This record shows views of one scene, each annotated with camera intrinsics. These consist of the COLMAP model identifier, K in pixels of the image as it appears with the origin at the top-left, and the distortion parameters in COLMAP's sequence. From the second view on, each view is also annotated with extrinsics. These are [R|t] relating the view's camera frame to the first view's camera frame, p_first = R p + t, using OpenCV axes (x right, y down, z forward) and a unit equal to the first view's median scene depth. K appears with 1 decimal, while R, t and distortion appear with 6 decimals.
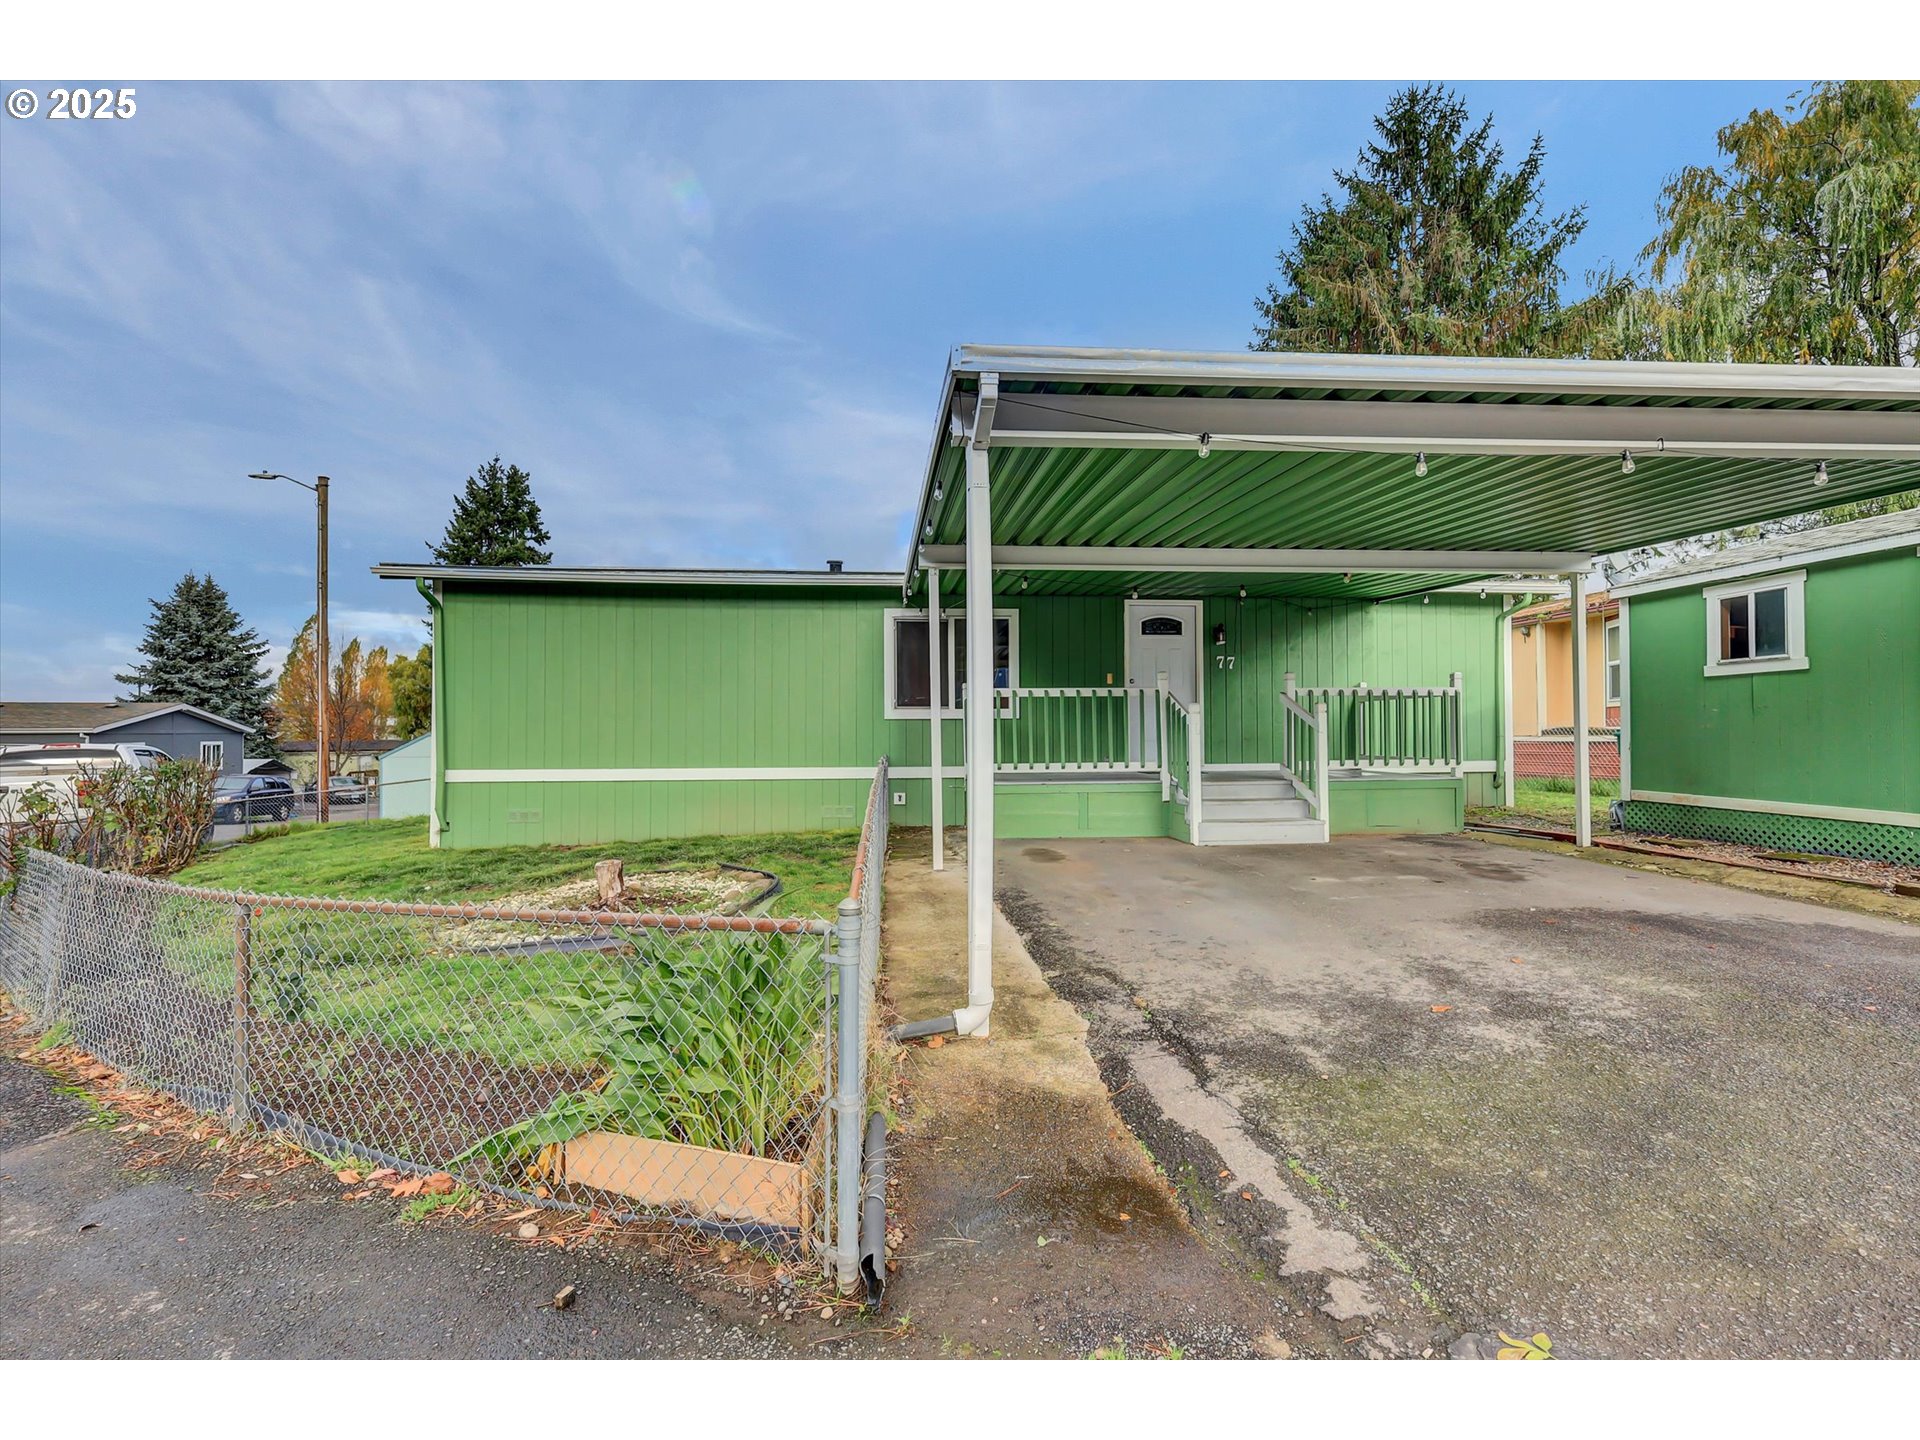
lens RADIAL K [[857.7, 0, 948.3], [0, 857.7, 724.2], [0, 0, 1]] dist [0.004083, 0.001103]
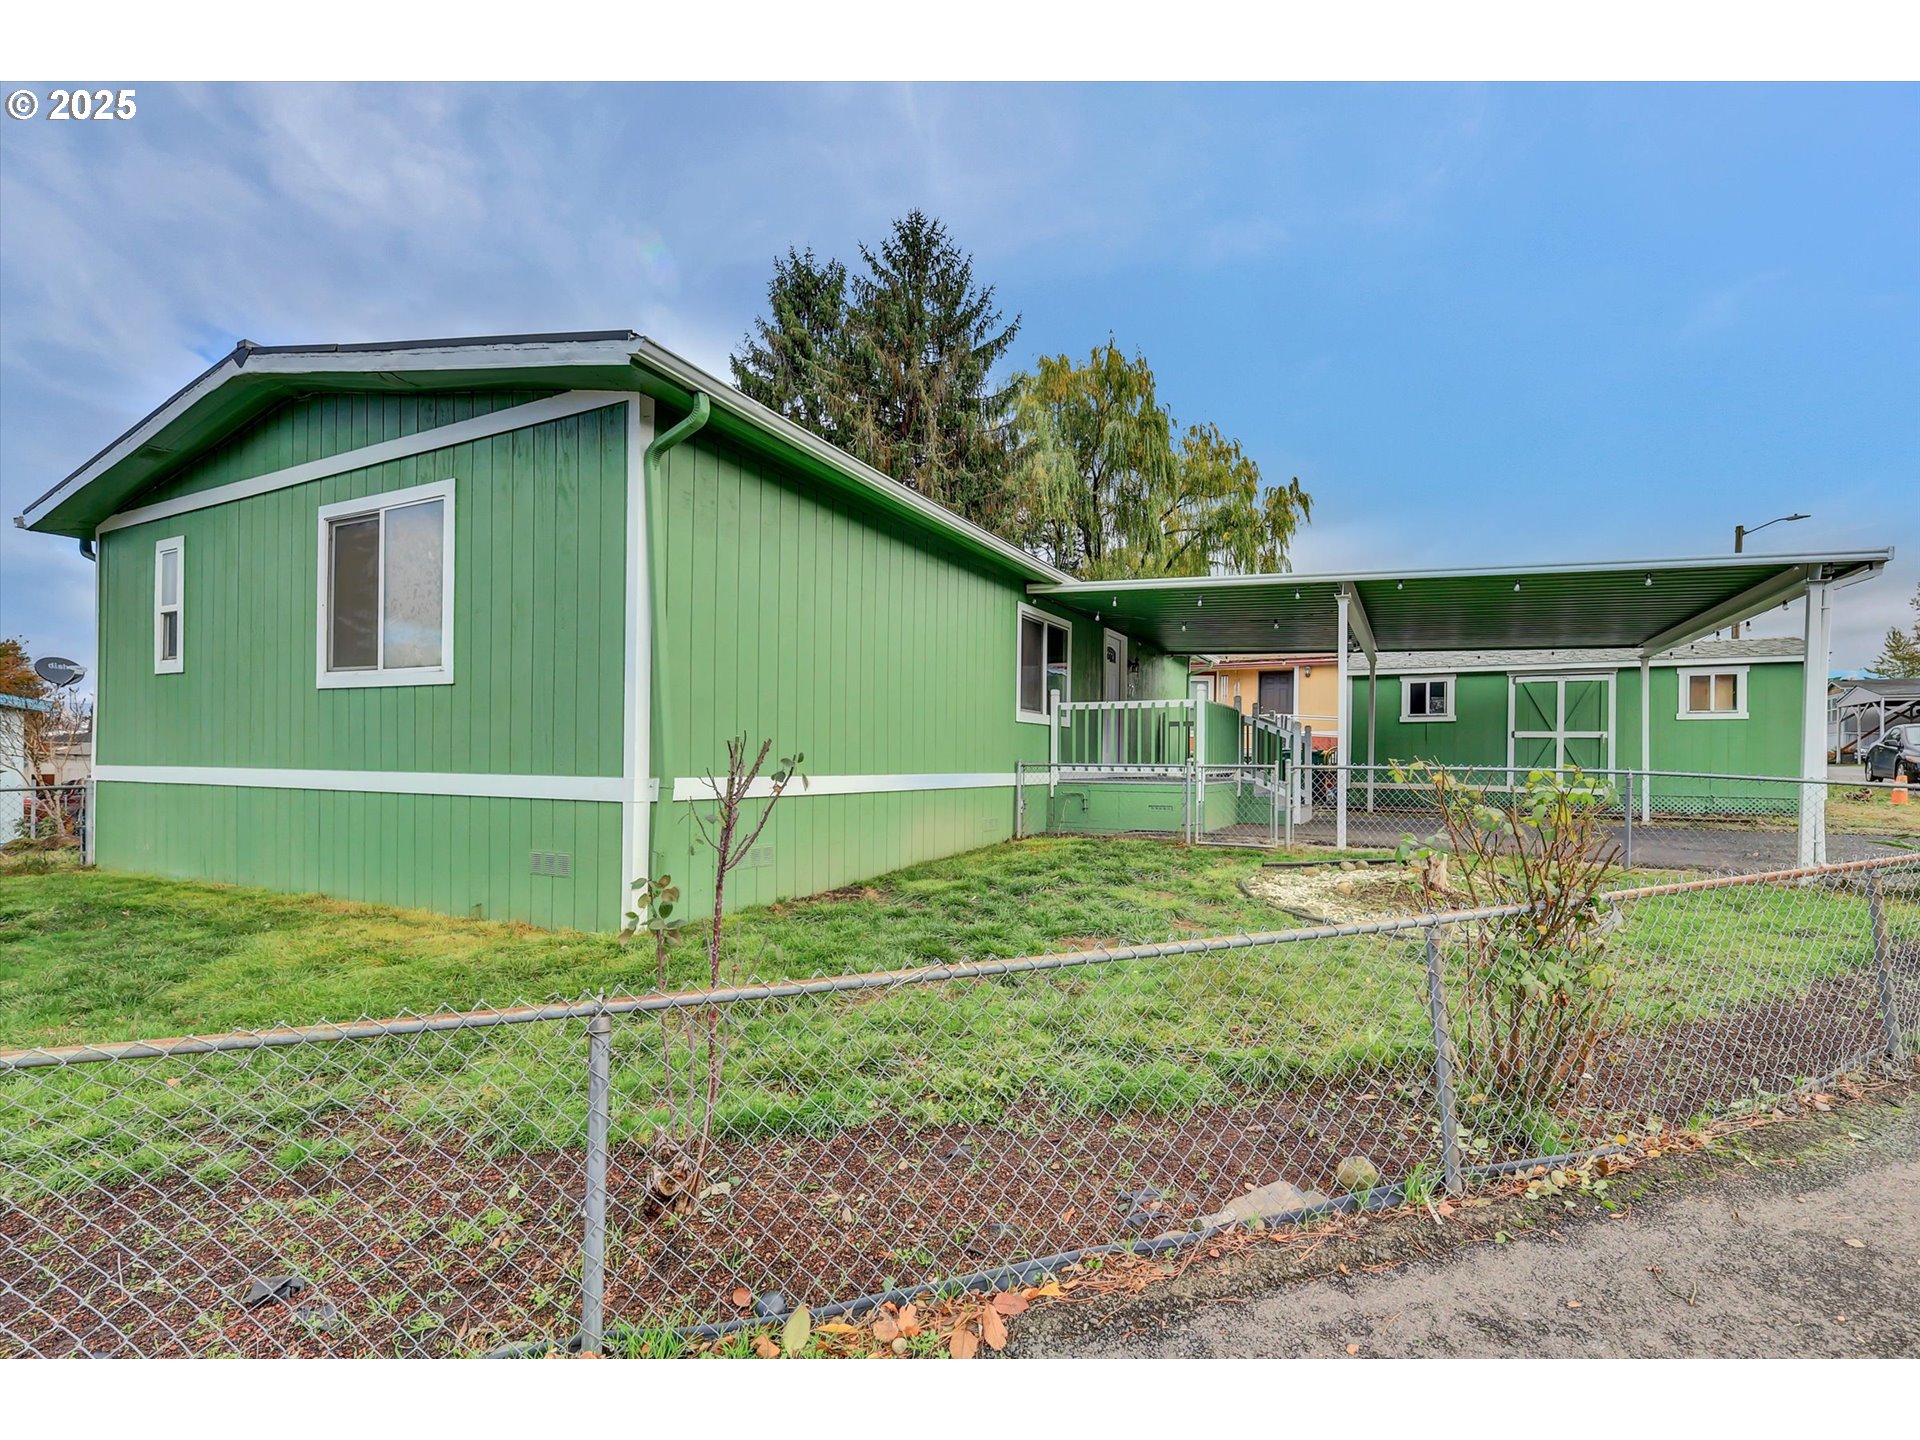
lens RADIAL K [[882.7, 0, 1028.5], [0, 882.7, 763.3], [0, 0, 1]] dist [0.002176, -0.000110]
pose [[0.512204, 0.009573, 0.858810, -1.108565], [-0.022860, 0.999736, 0.002490, 0.045935], [-0.858559, -0.020908, 0.512288, 0.616860]]
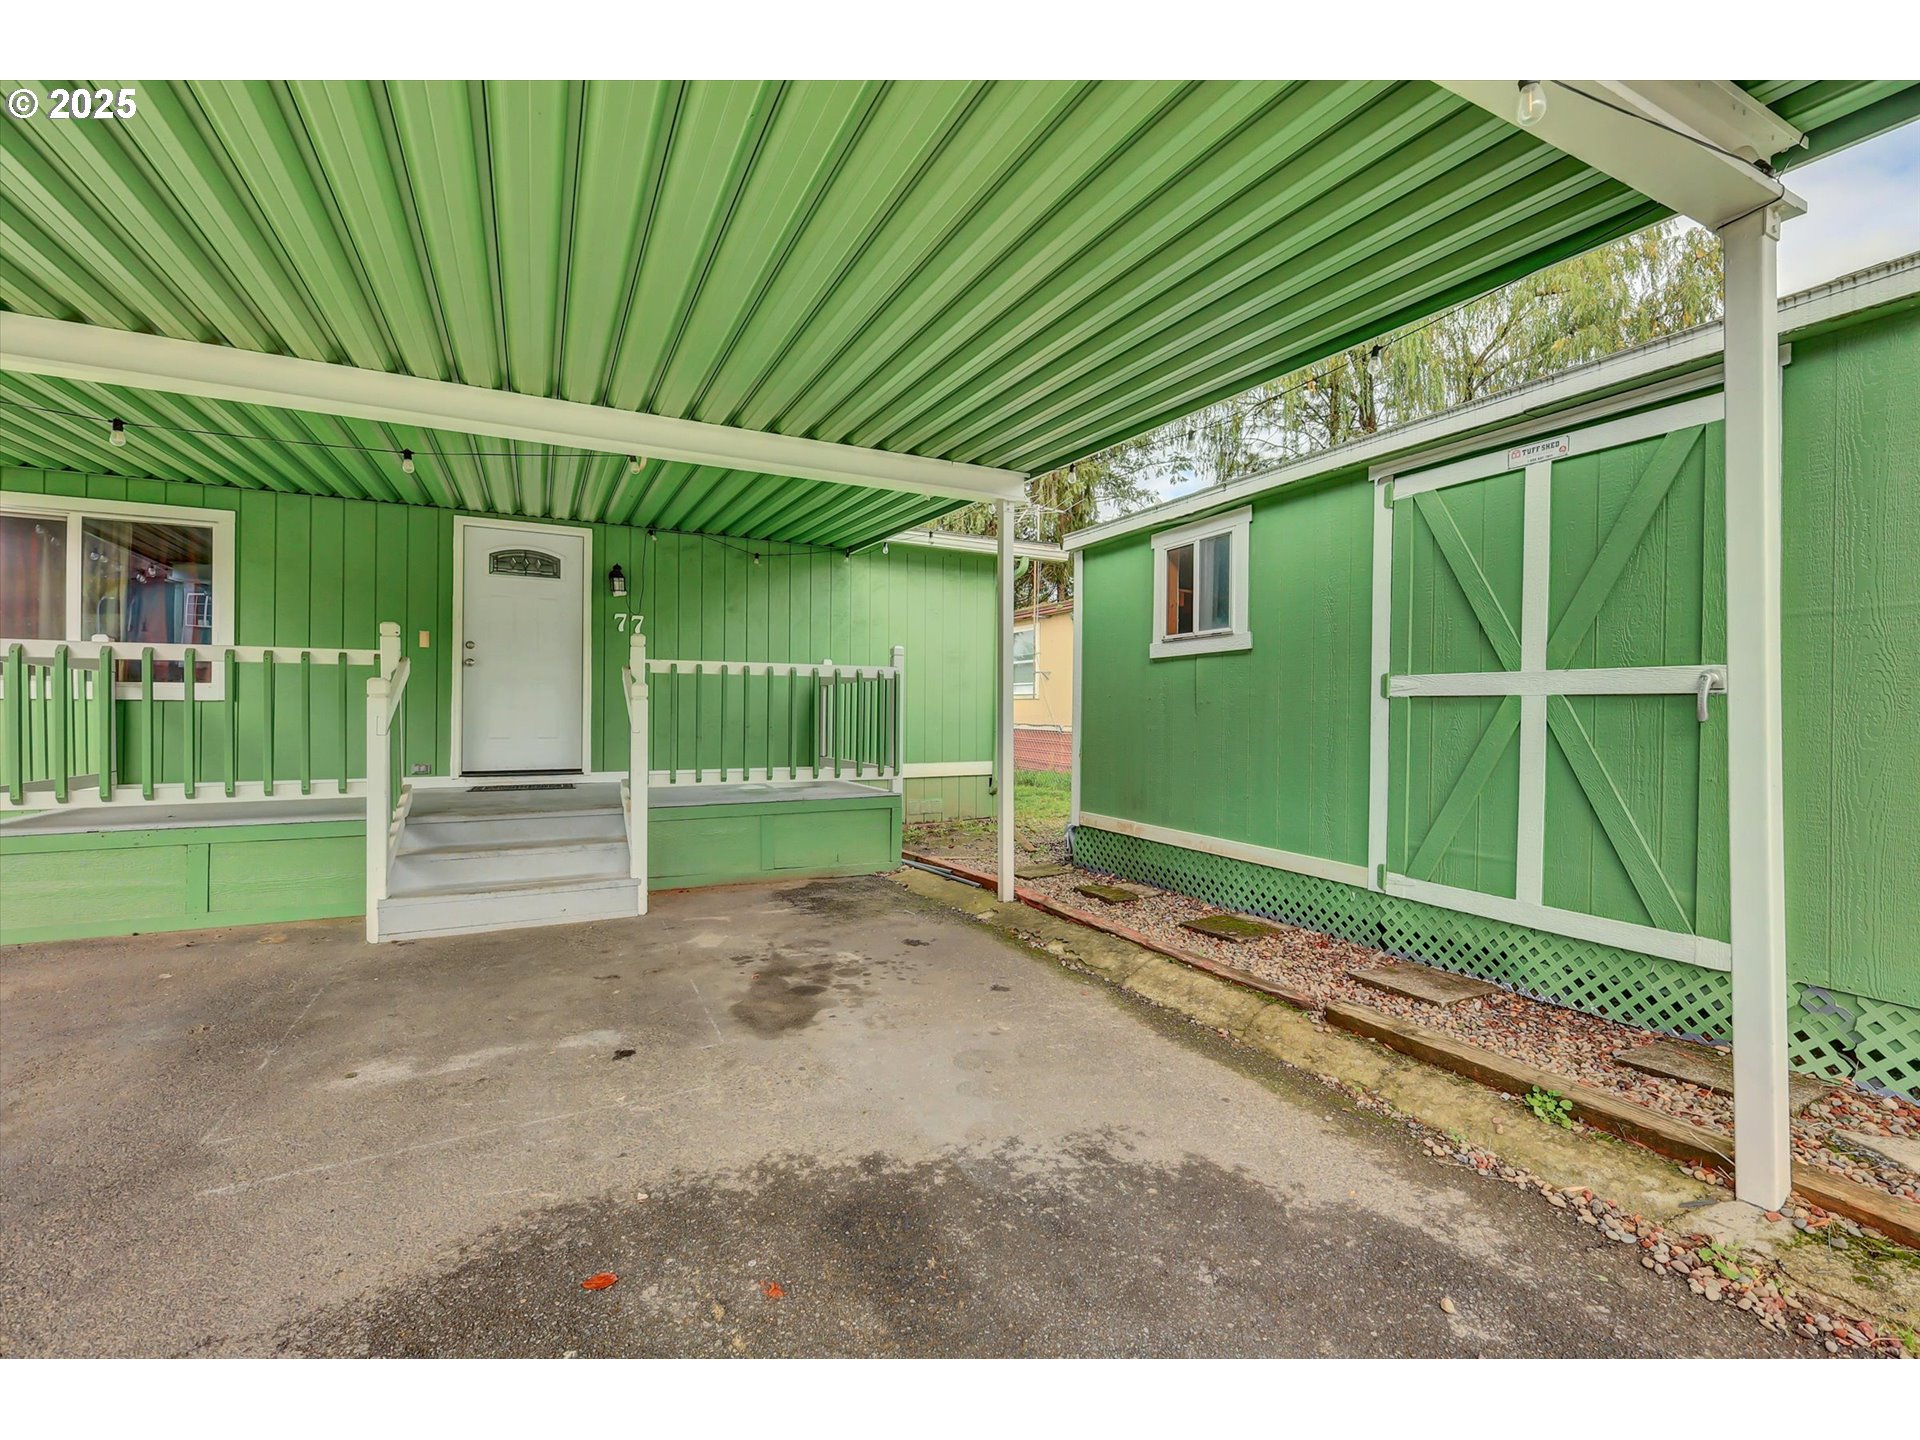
lens RADIAL K [[857.7, 0, 945.1], [0, 857.7, 724.6], [0, 0, 1]] dist [0.004083, 0.001103]
pose [[0.930547, 0.006456, 0.366116, 0.403829], [-0.014544, 0.999707, 0.019338, -0.010279], [-0.365884, -0.023319, 0.930368, 0.349337]]
